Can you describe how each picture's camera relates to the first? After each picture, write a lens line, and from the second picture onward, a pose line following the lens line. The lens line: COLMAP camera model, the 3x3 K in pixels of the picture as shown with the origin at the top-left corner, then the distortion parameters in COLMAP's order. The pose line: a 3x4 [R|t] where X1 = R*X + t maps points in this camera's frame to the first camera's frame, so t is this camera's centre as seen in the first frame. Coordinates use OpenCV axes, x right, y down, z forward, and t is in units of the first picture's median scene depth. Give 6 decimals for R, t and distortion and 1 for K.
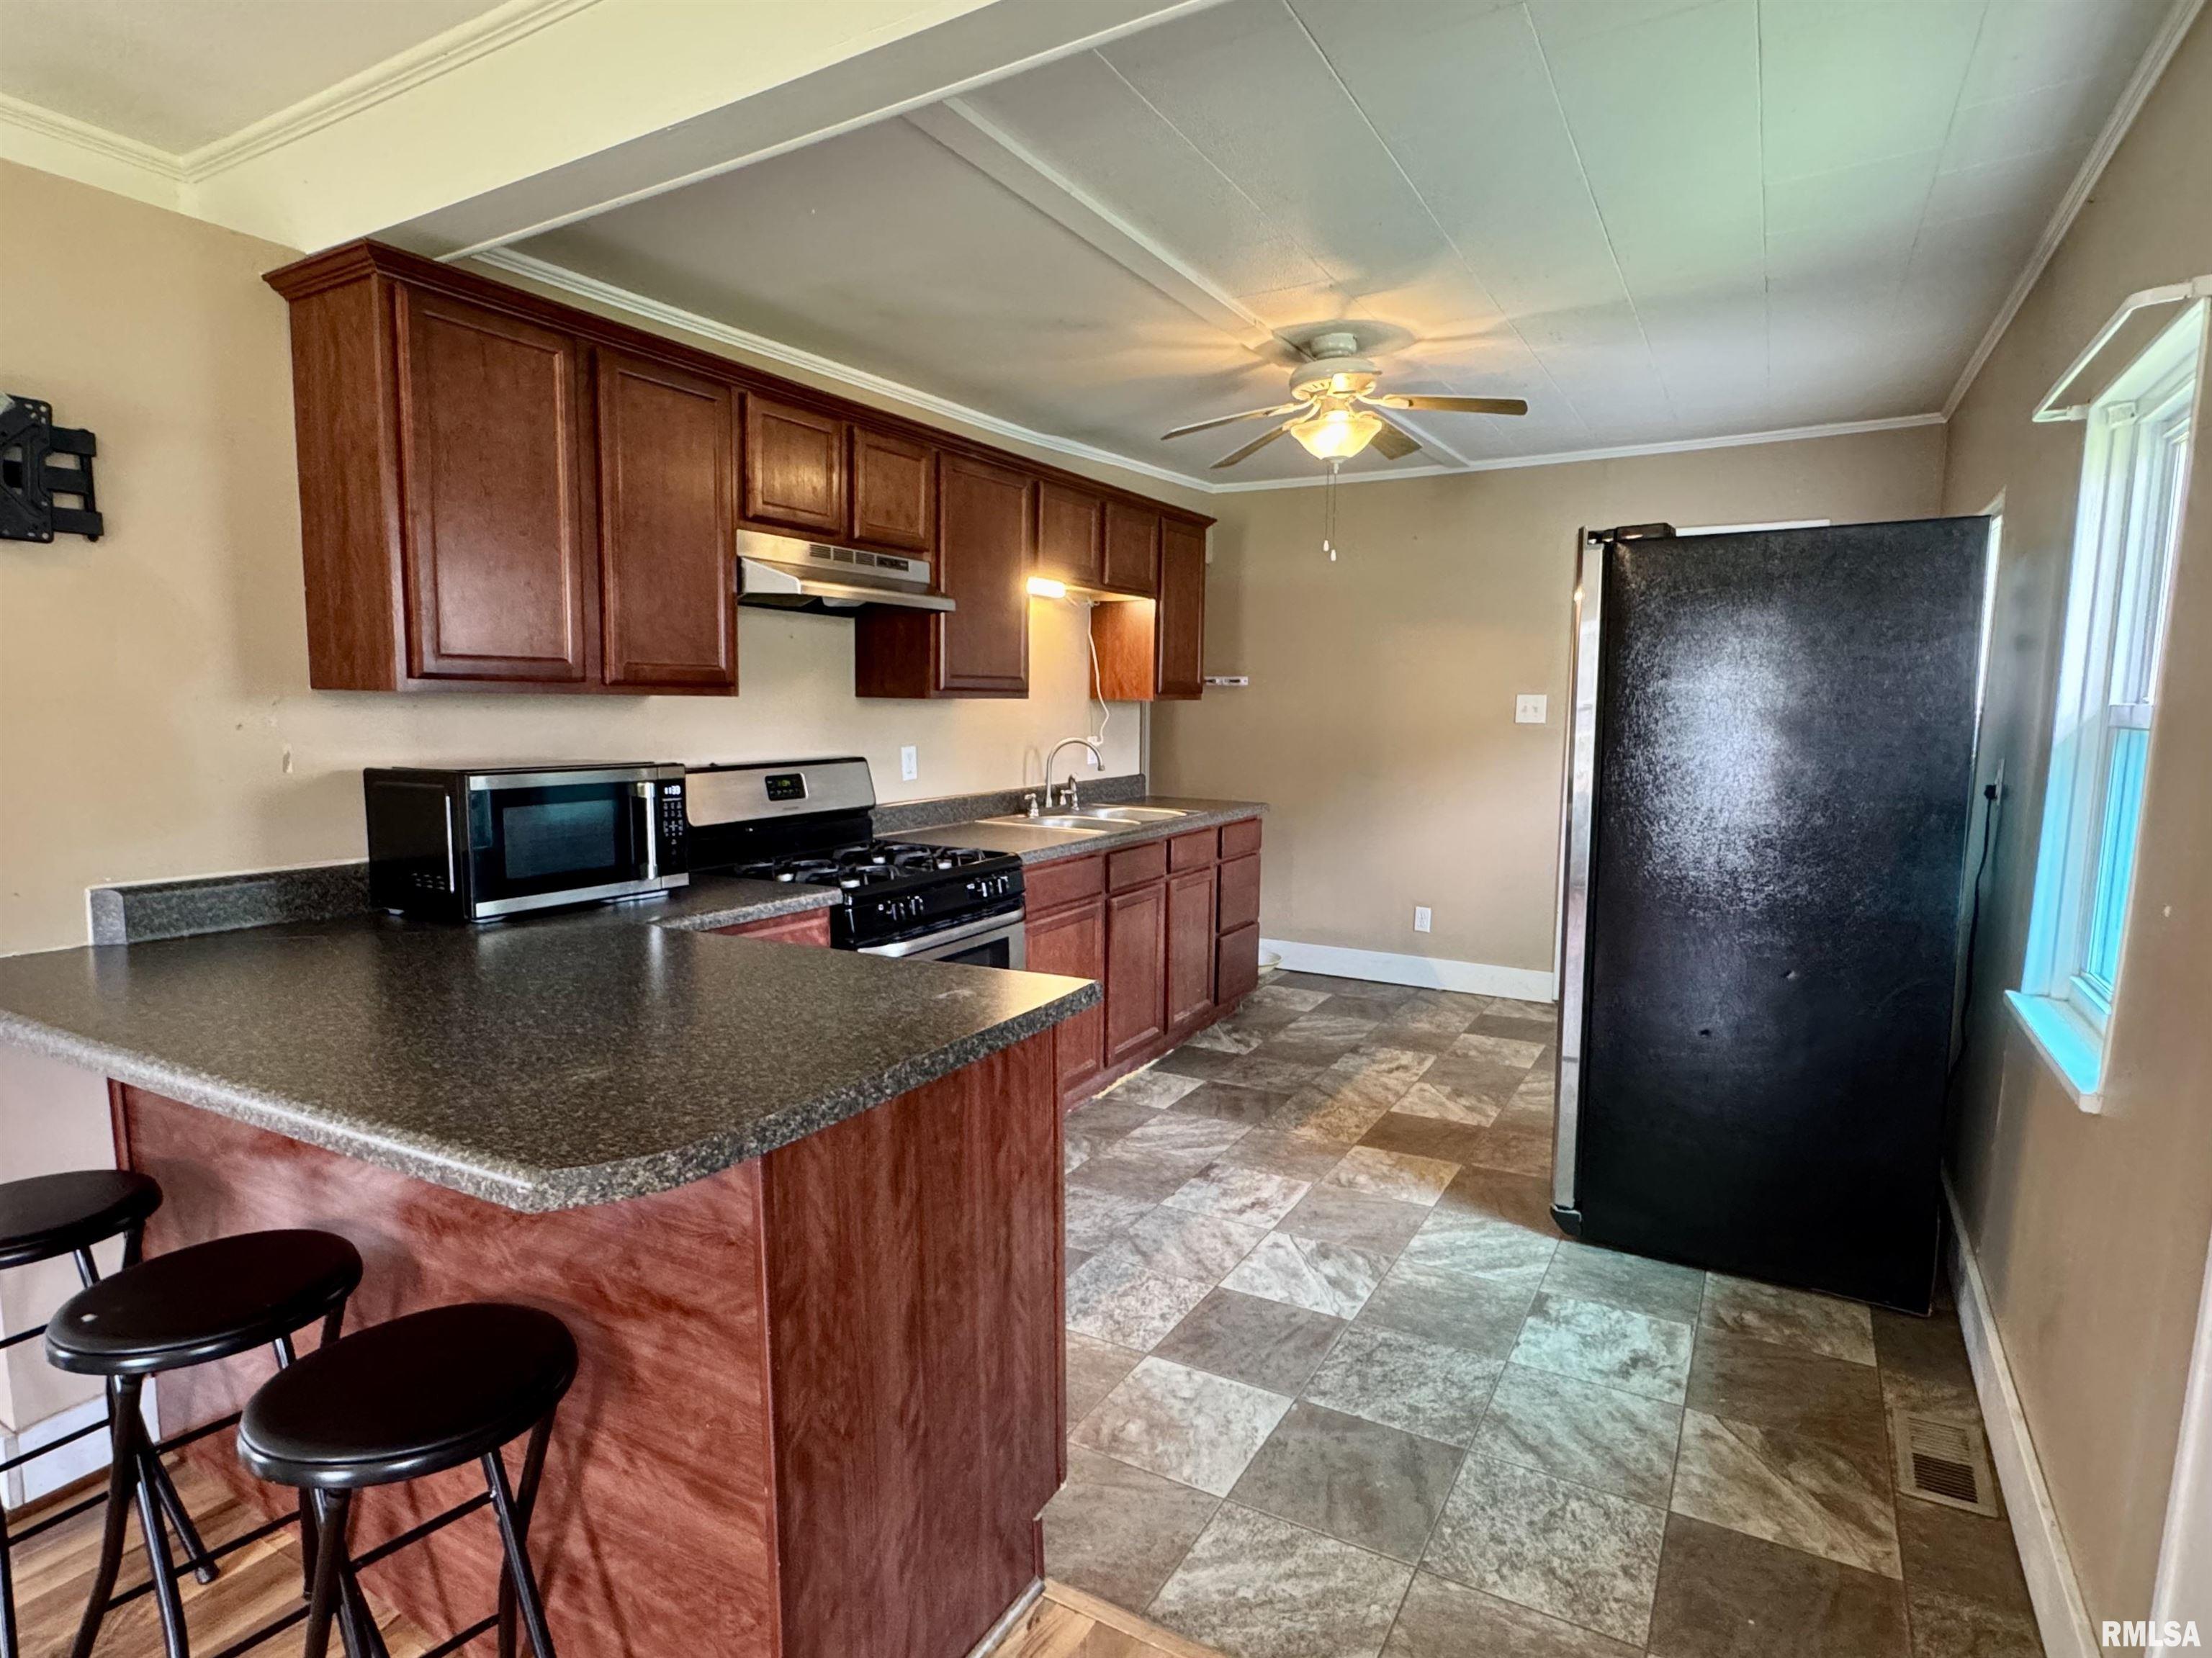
lens RADIAL K [[1175.5, 0, 1106.0], [0, 1175.5, 829.0], [0, 0, 1]] dist [-0.000825, 0.000155]
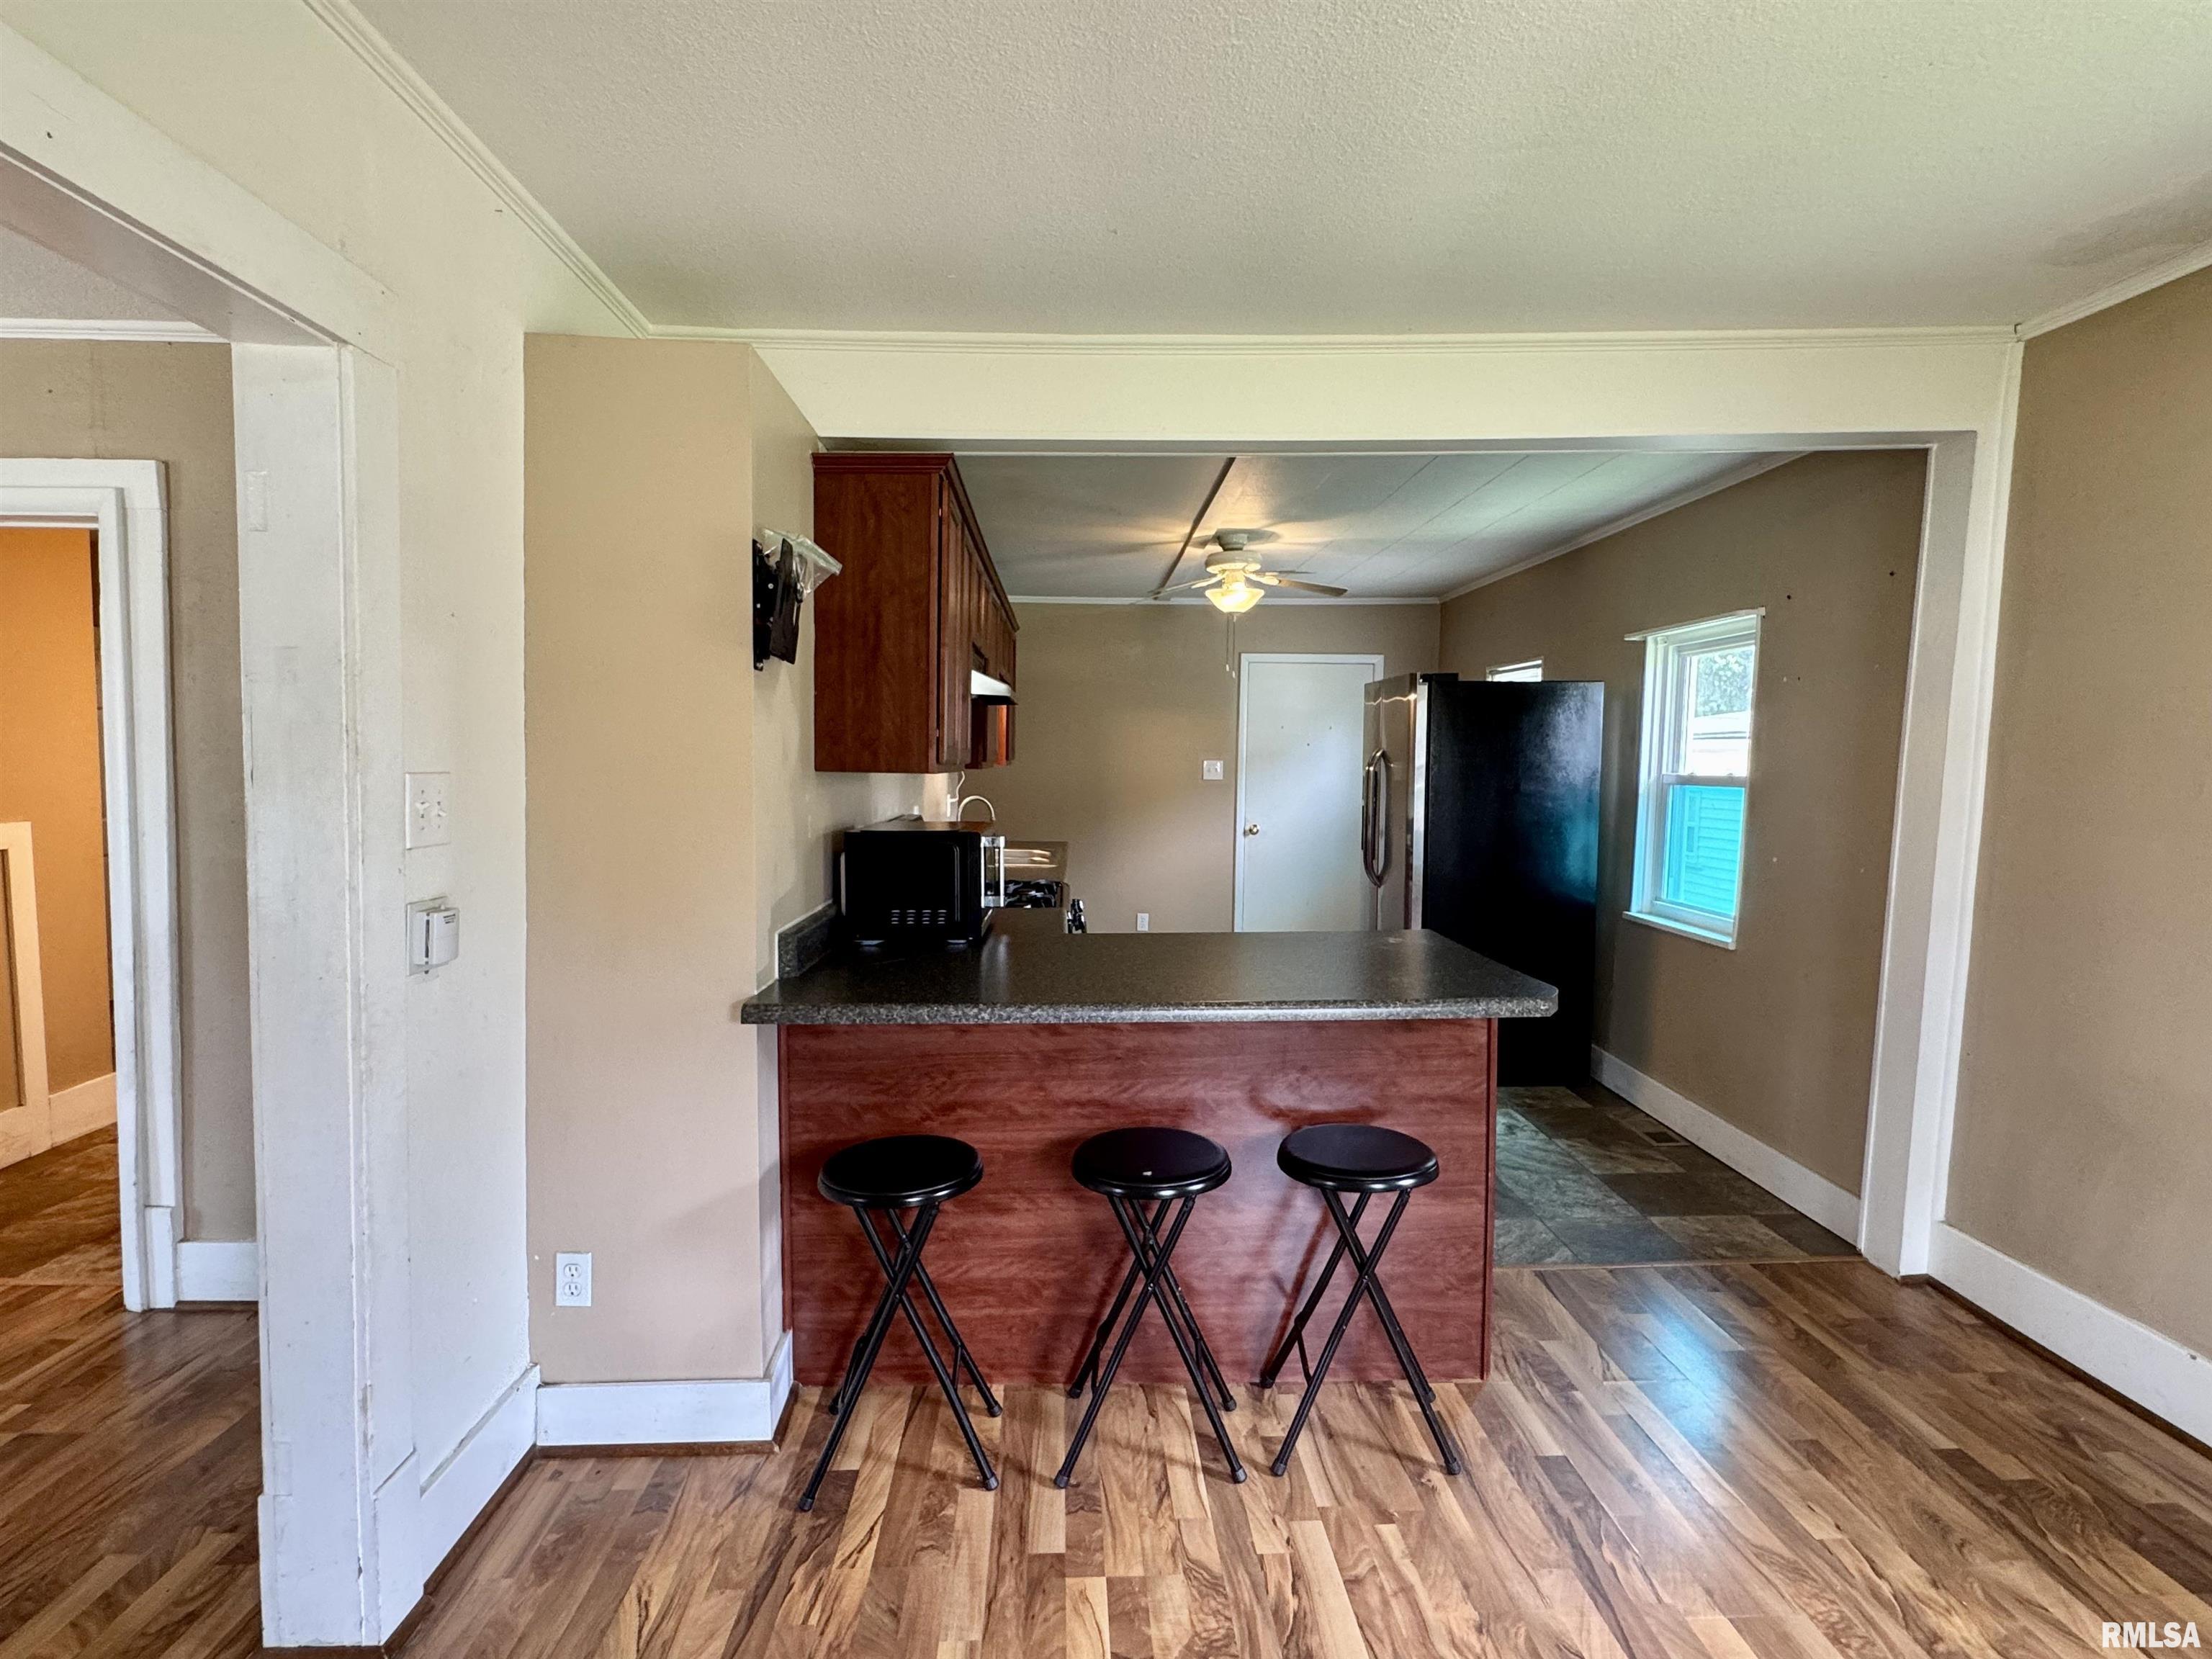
lens RADIAL K [[1086.1, 0, 1106.0], [0, 1086.1, 829.5], [0, 0, 1]] dist [-0.003048, 0.000840]
pose [[0.851021, -0.035886, 0.523904, -0.604515], [0.054588, 0.998303, -0.020290, -0.011403], [-0.522287, 0.045866, 0.851535, -0.094041]]
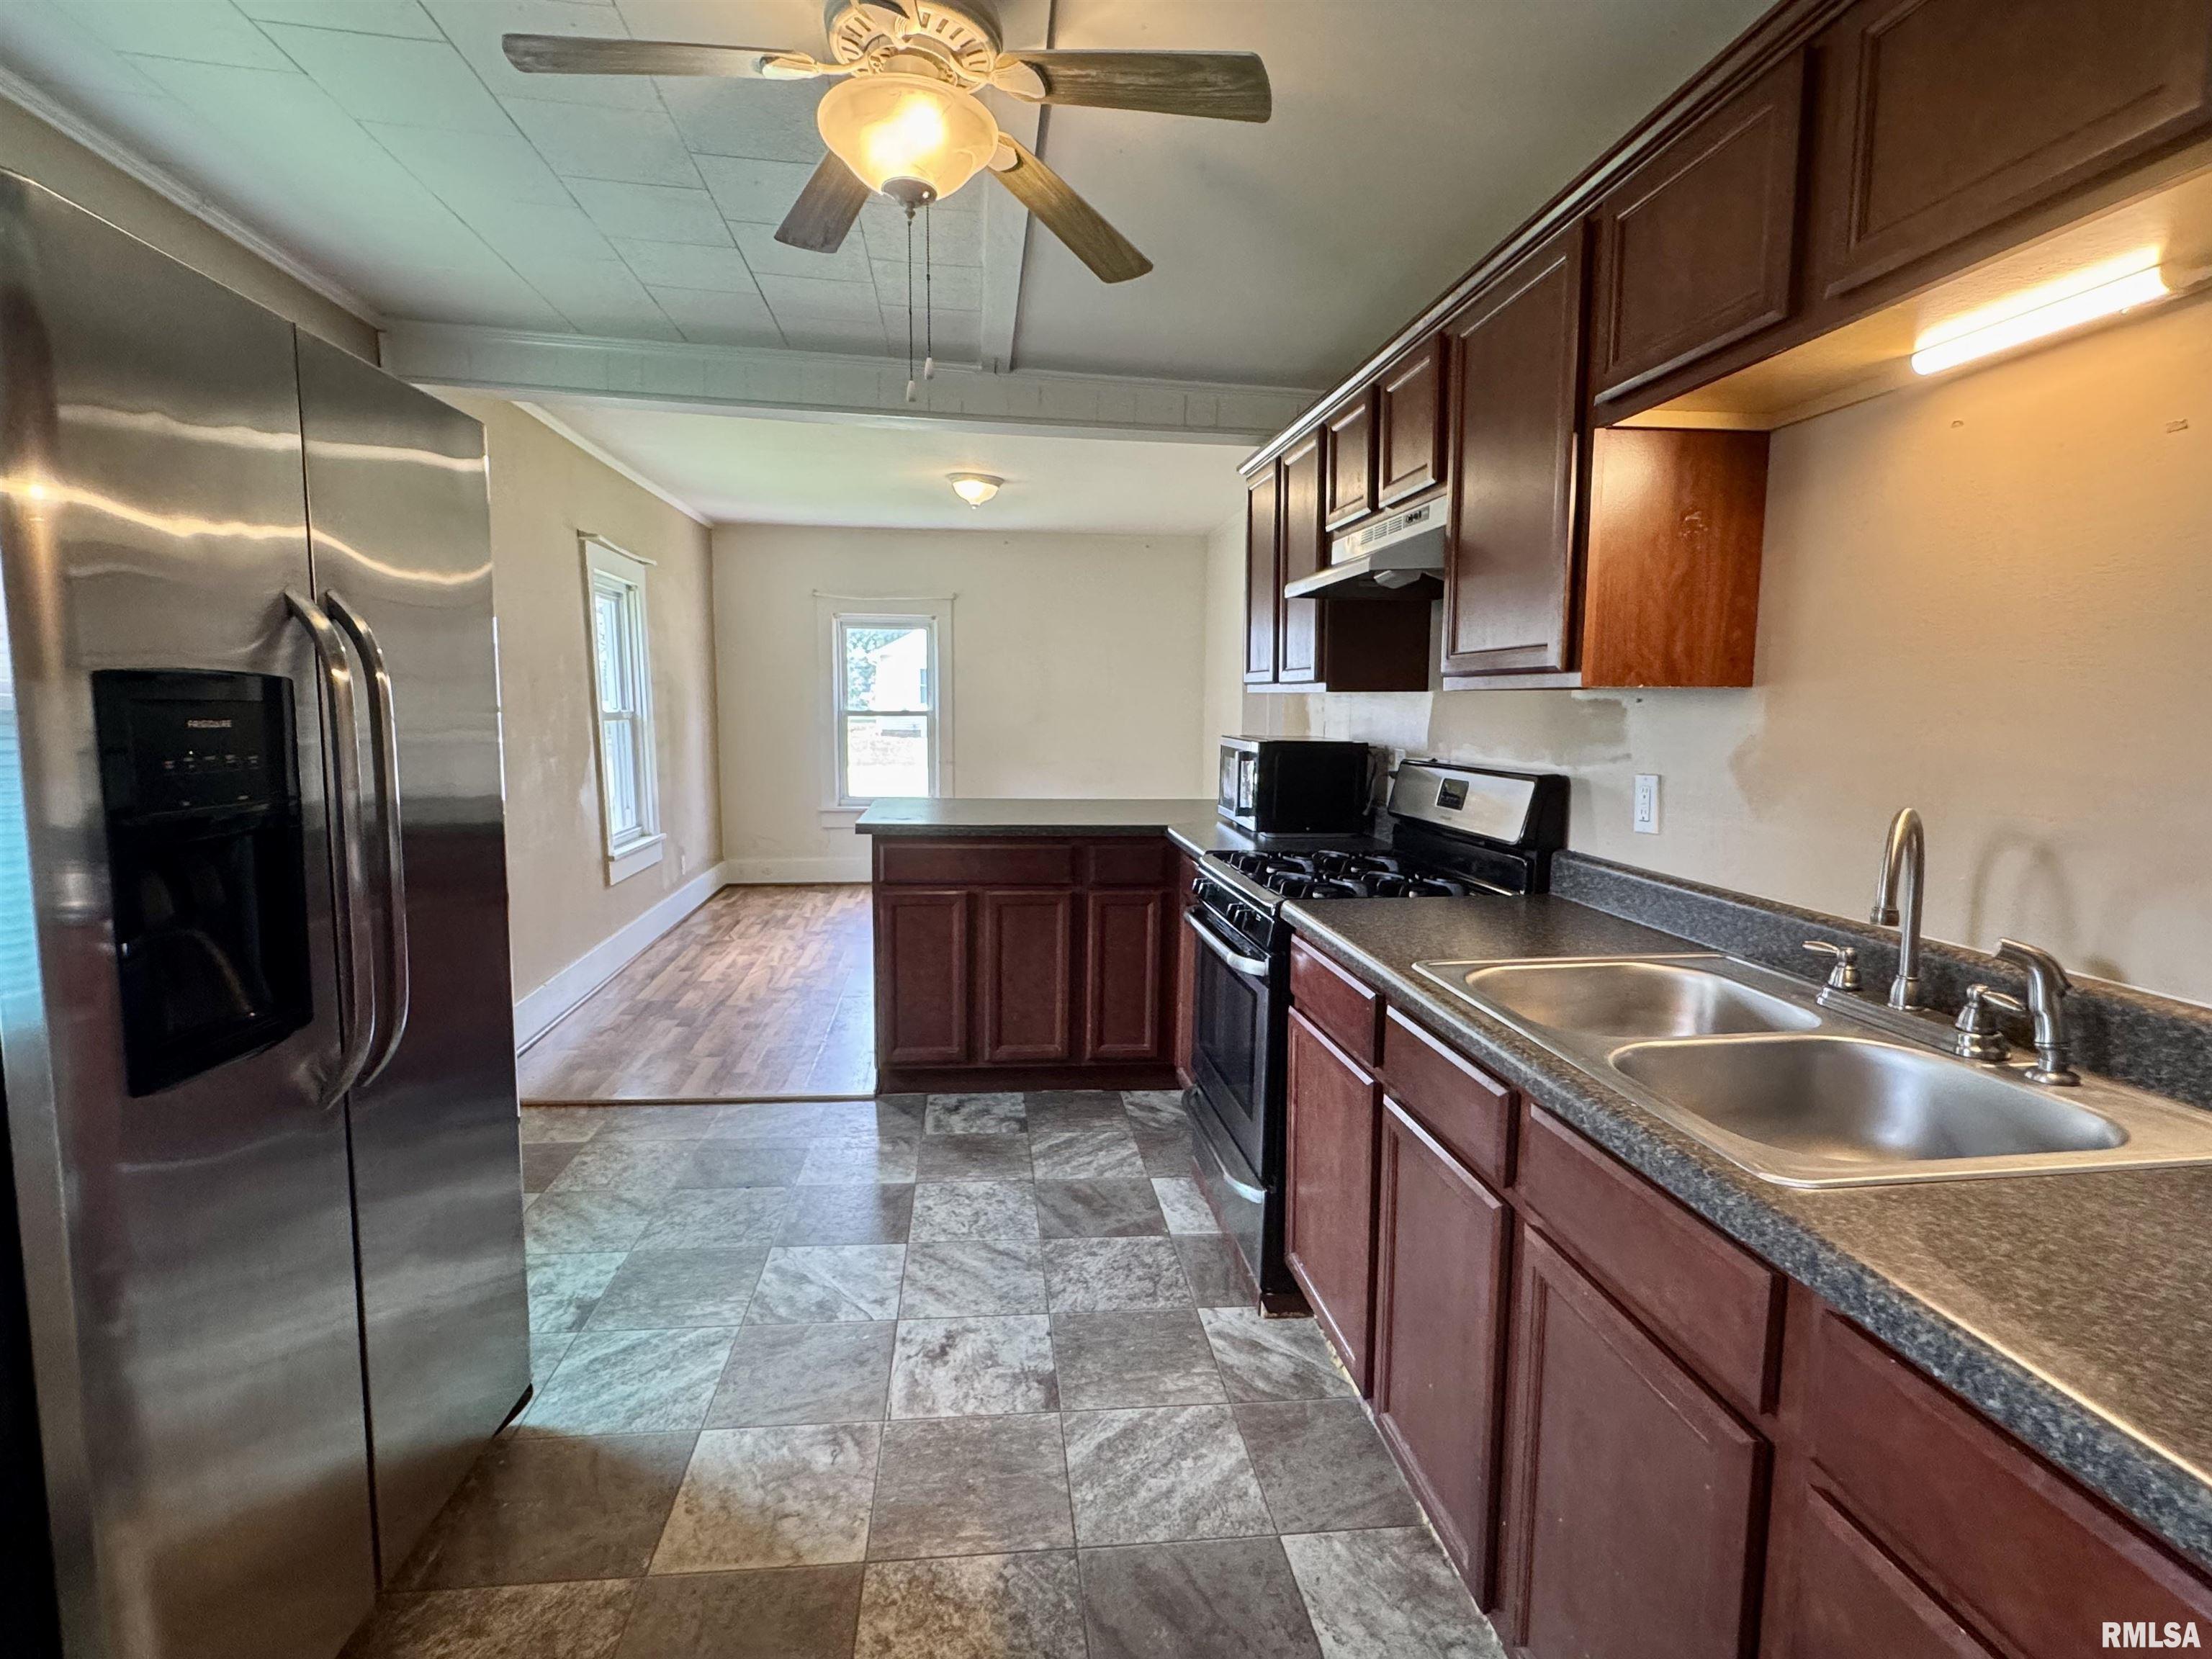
lens RADIAL K [[1086.1, 0, 1106.0], [0, 1086.1, 829.5], [0, 0, 1]] dist [-0.003048, 0.000840]
pose [[-0.801413, 0.054911, -0.595586, 0.363985], [-0.077679, 0.977788, 0.194672, -0.128384], [0.593046, 0.202278, -0.779346, 1.271939]]
